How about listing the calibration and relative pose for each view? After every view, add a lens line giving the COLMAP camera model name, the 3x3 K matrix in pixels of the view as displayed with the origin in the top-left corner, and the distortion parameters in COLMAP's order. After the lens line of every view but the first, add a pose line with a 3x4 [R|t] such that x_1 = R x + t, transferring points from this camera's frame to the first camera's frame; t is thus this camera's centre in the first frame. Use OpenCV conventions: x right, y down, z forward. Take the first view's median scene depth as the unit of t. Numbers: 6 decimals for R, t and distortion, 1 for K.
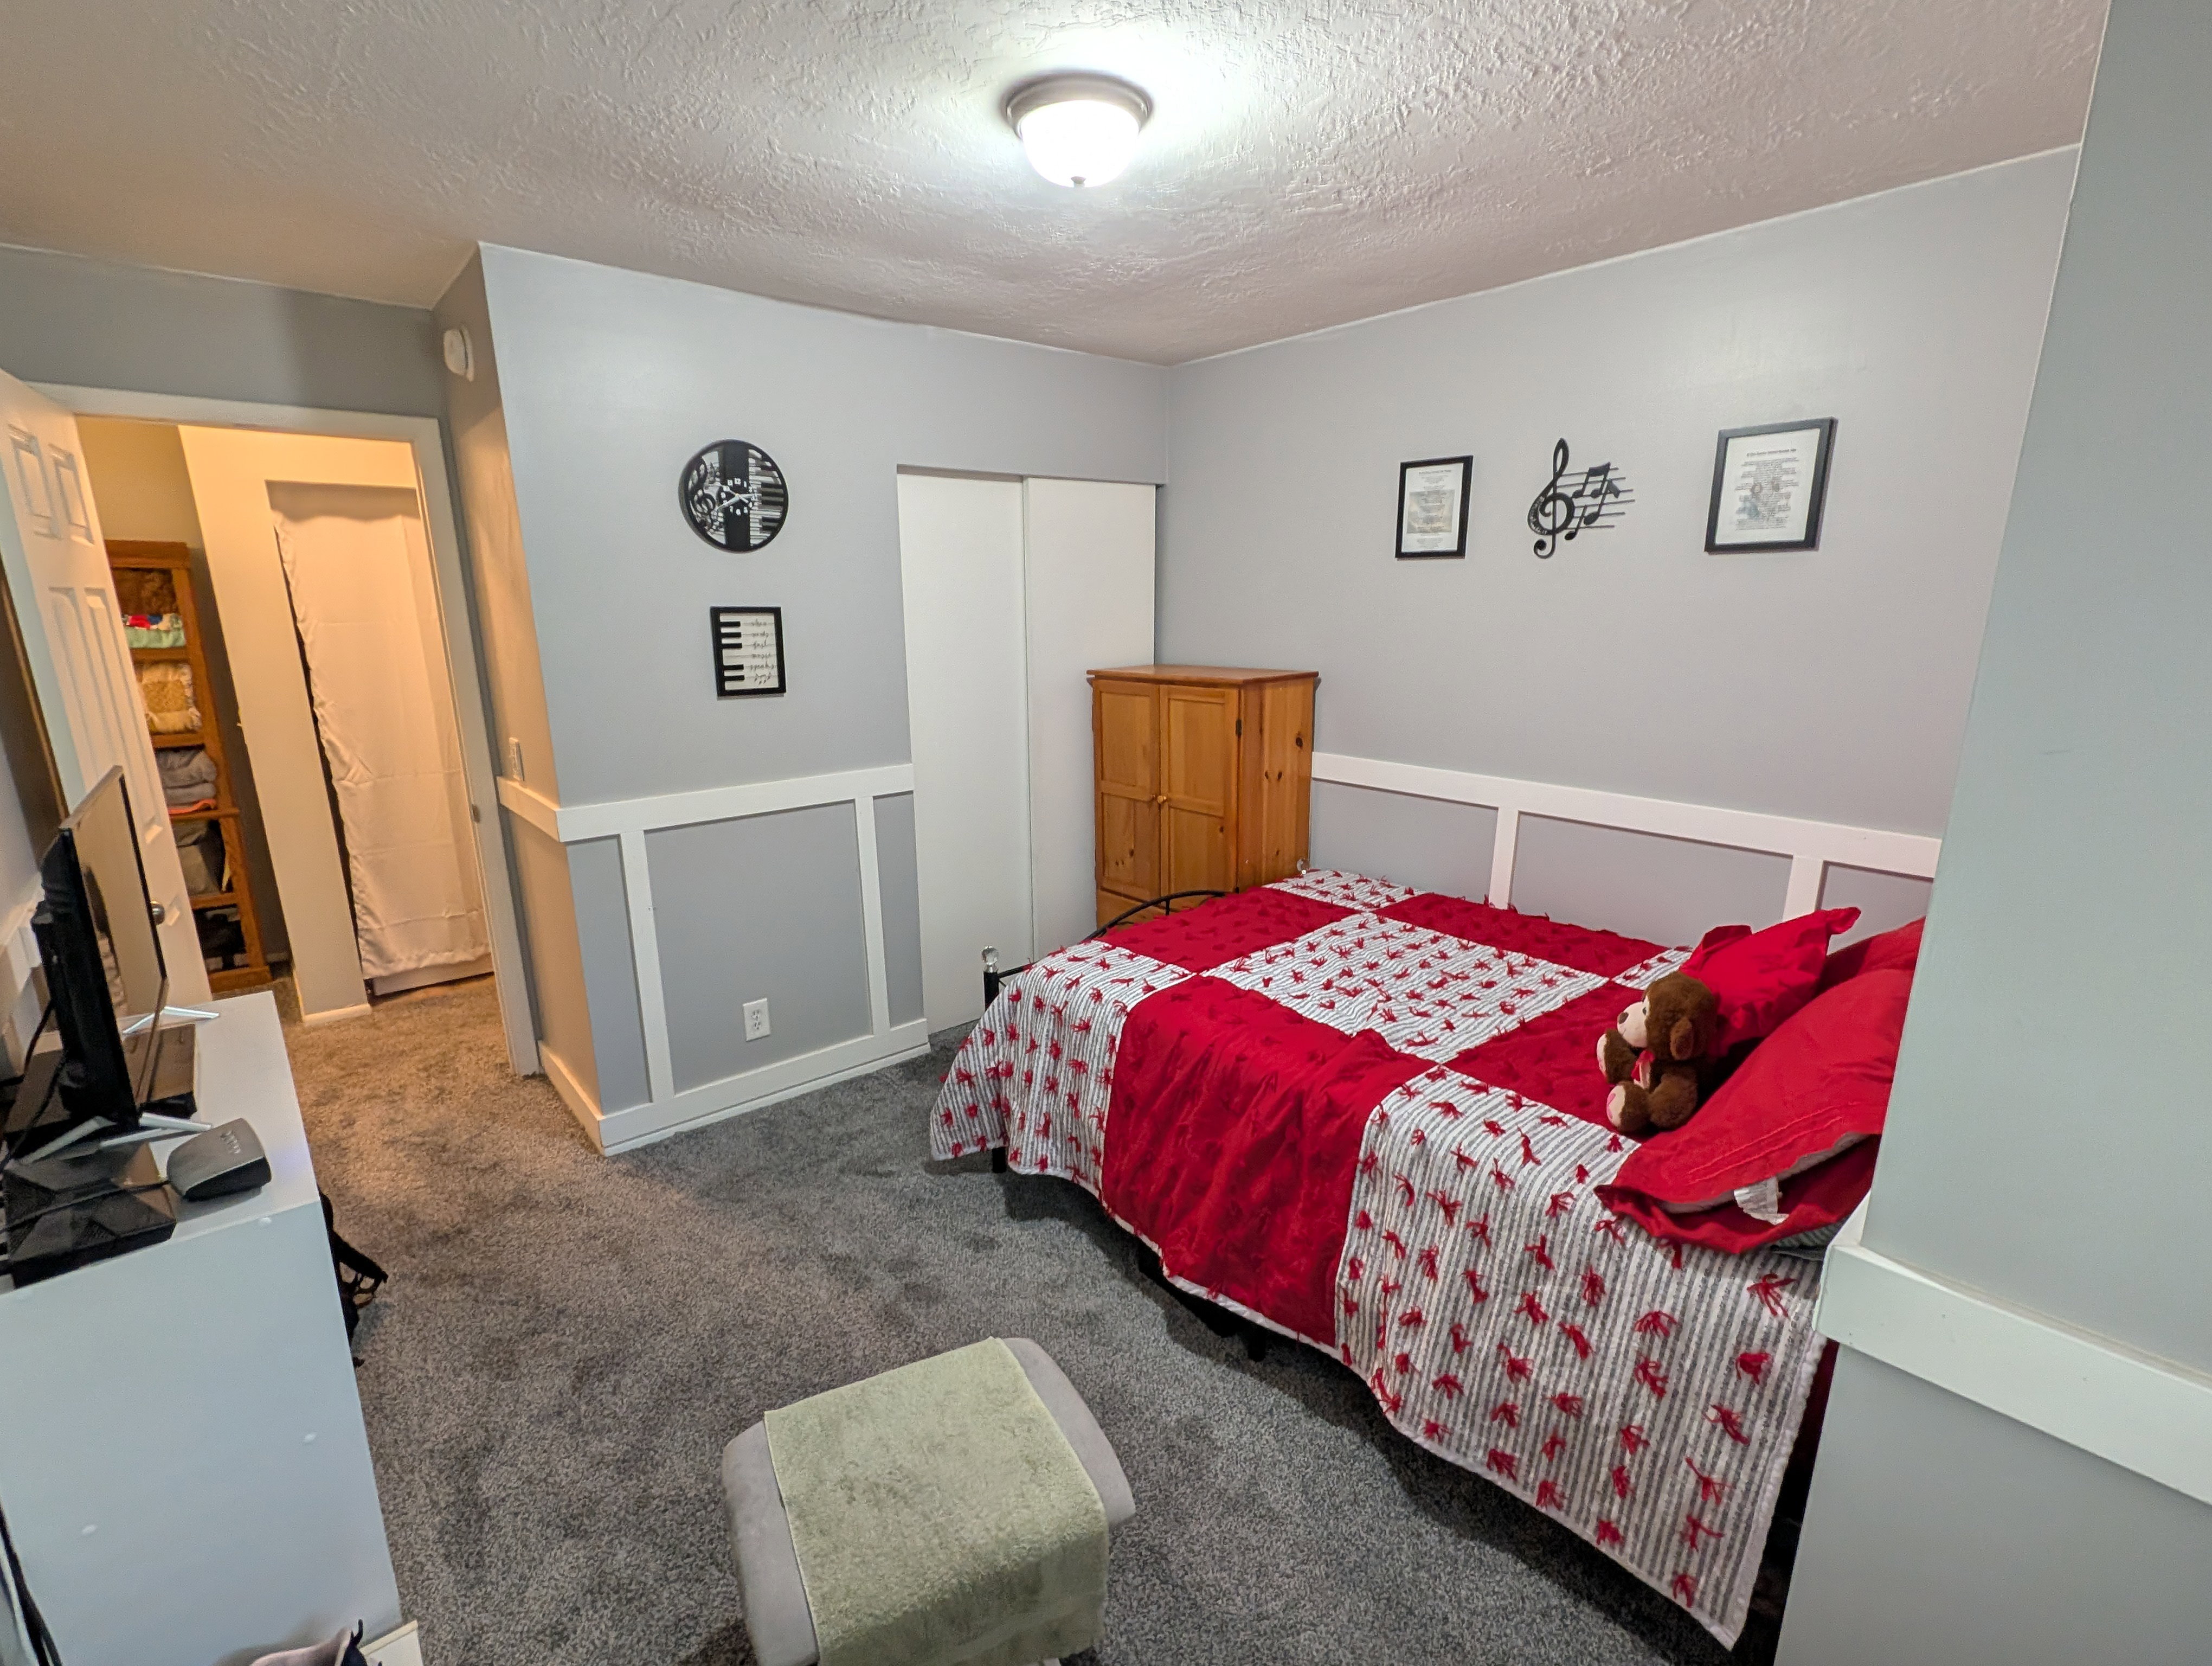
lens RADIAL K [[1024.4, 0, 1105.1], [0, 1024.4, 845.7], [0, 0, 1]] dist [-0.000133, 0.000413]
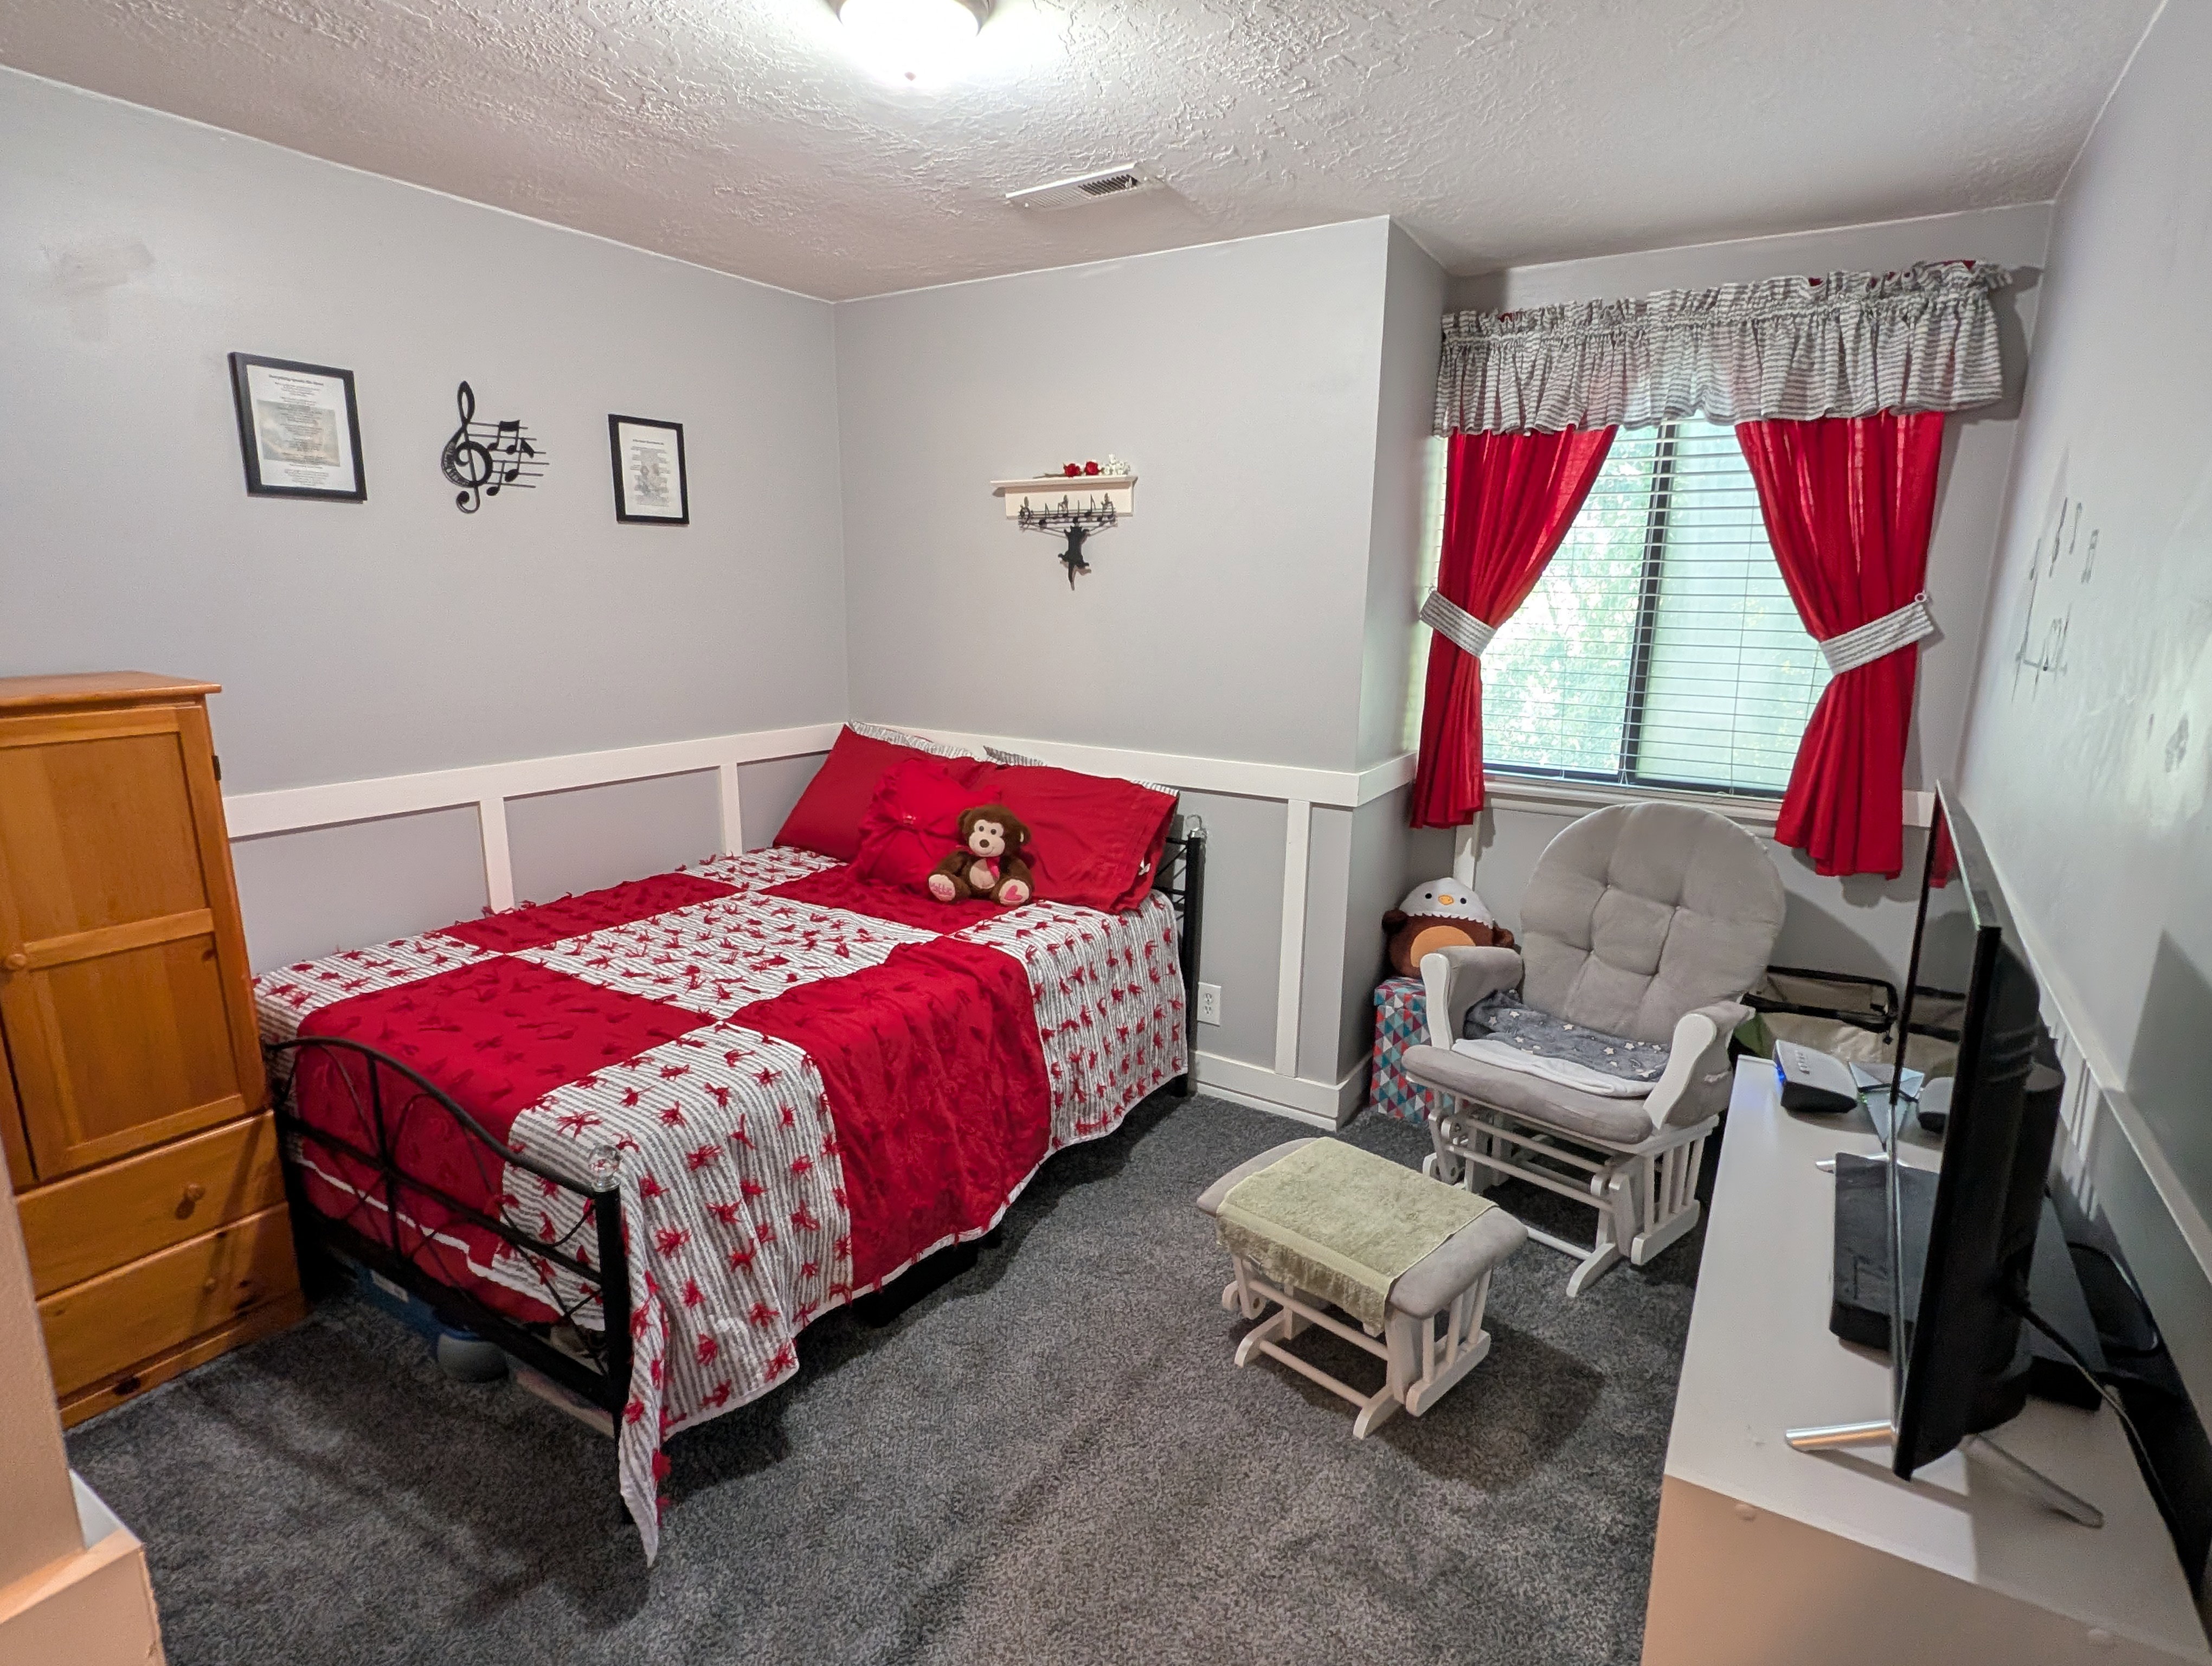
lens RADIAL K [[1143.3, 0, 1104.7], [0, 1143.3, 833.0], [0, 0, 1]] dist [0.003788, 0.000318]
pose [[-0.291611, -0.200405, 0.935308, -0.737936], [0.218510, 0.937995, 0.269108, -0.171434], [-0.931244, 0.282849, -0.229739, 0.814646]]
